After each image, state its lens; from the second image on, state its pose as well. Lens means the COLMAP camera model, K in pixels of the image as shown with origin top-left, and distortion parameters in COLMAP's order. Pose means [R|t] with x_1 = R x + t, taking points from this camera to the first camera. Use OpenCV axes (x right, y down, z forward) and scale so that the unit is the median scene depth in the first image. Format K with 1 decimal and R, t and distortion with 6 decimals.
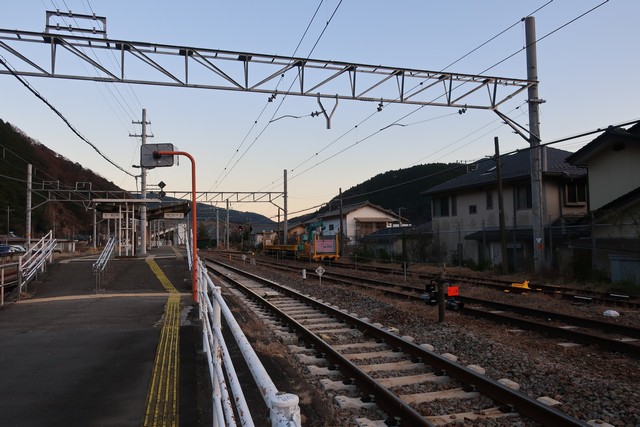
lens RADIAL K [[502.1, 0, 320.9], [0, 502.1, 213.7], [0, 0, 1]] dist [-0.006026, 0.003234]
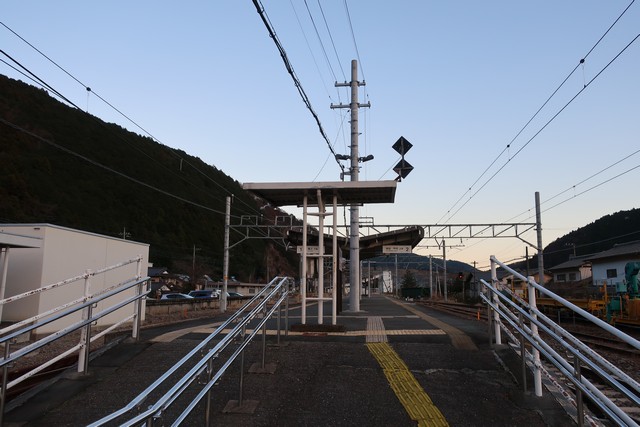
lens RADIAL K [[502.1, 0, 320.9], [0, 502.1, 213.7], [0, 0, 1]] dist [-0.006026, 0.003234]
pose [[0.922578, -0.036409, -0.384089, -0.094940], [-0.000509, 0.995421, -0.095582, 0.014342], [0.385811, 0.088377, 0.918335, 0.258738]]
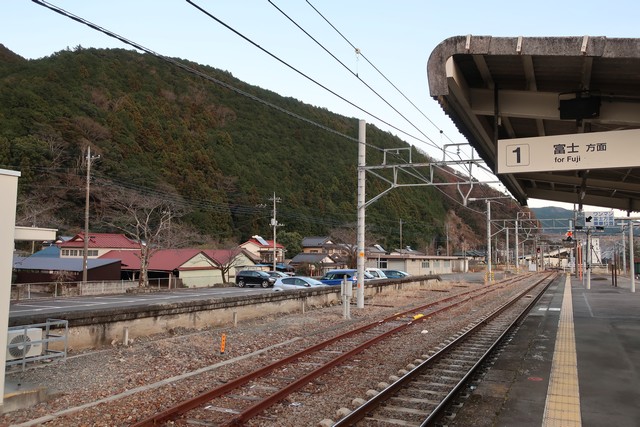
lens RADIAL K [[502.1, 0, 320.9], [0, 502.1, 213.7], [0, 0, 1]] dist [-0.006026, 0.003234]
pose [[0.729577, -0.033379, -0.683084, -0.257456], [0.012770, 0.999299, -0.035193, 0.017725], [0.683780, 0.016953, 0.729491, 0.591472]]
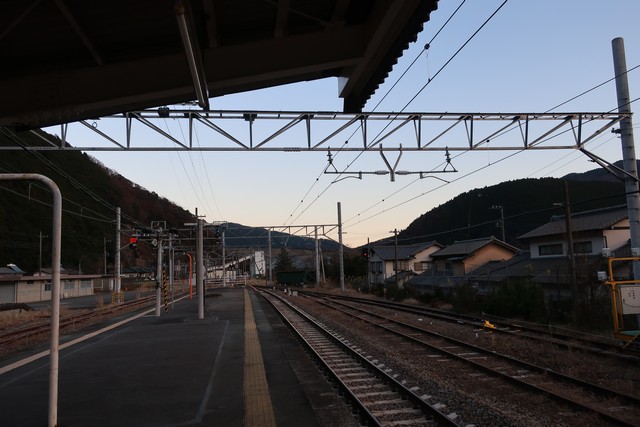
lens RADIAL K [[502.1, 0, 320.9], [0, 502.1, 213.7], [0, 0, 1]] dist [-0.006026, 0.003234]
pose [[0.989168, -0.035337, -0.142469, -0.236500], [0.027978, 0.998185, -0.053330, 0.027938], [0.144095, 0.048766, 0.988362, 0.806233]]
